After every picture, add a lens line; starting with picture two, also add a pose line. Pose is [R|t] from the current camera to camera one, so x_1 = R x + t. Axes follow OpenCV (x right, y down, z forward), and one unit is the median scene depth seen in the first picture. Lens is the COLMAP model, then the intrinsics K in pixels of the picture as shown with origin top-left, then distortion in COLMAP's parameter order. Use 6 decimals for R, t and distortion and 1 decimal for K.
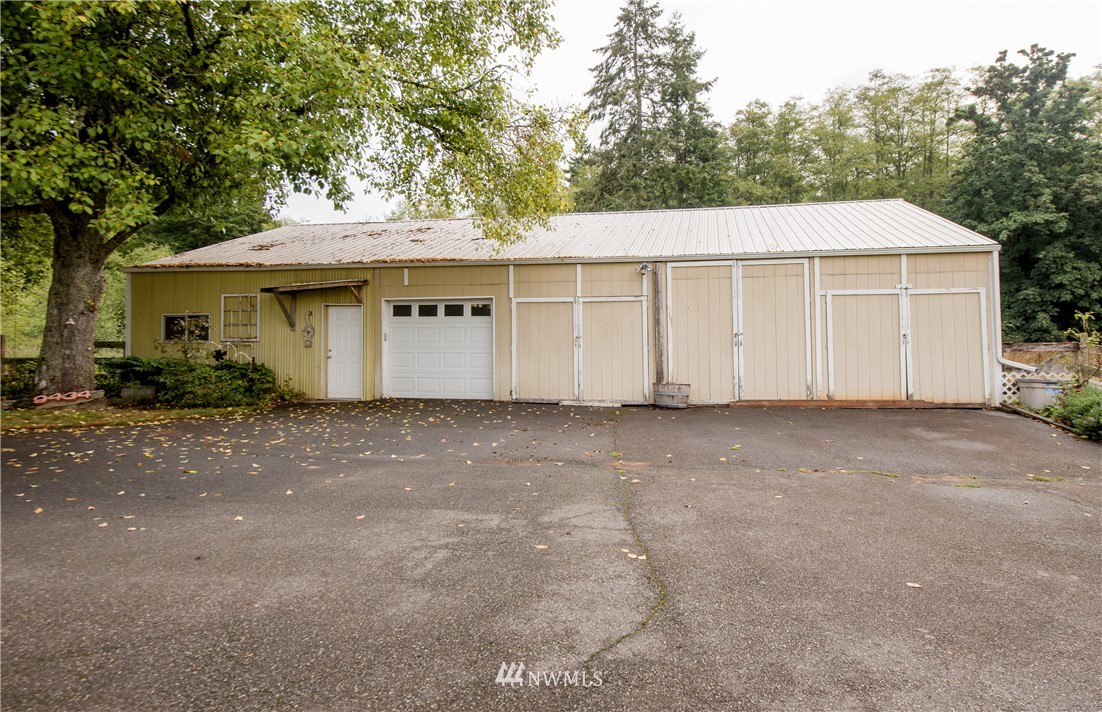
lens RADIAL K [[671.2, 0, 578.7], [0, 671.2, 333.9], [0, 0, 1]] dist [-0.000641, -0.001818]
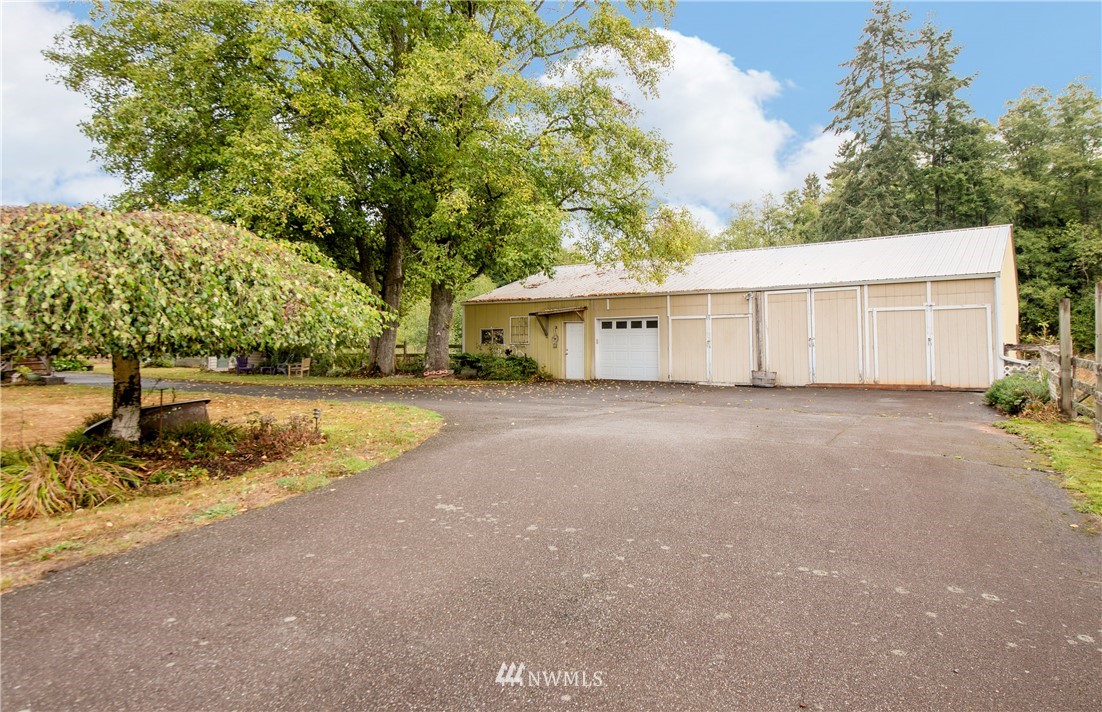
lens RADIAL K [[671.2, 0, 550.6], [0, 671.2, 351.9], [0, 0, 1]] dist [-0.000641, -0.001818]
pose [[0.896333, 0.004660, -0.443357, 0.336463], [0.002396, 0.999879, 0.015354, 0.004759], [0.443375, -0.014825, 0.896213, -0.513605]]
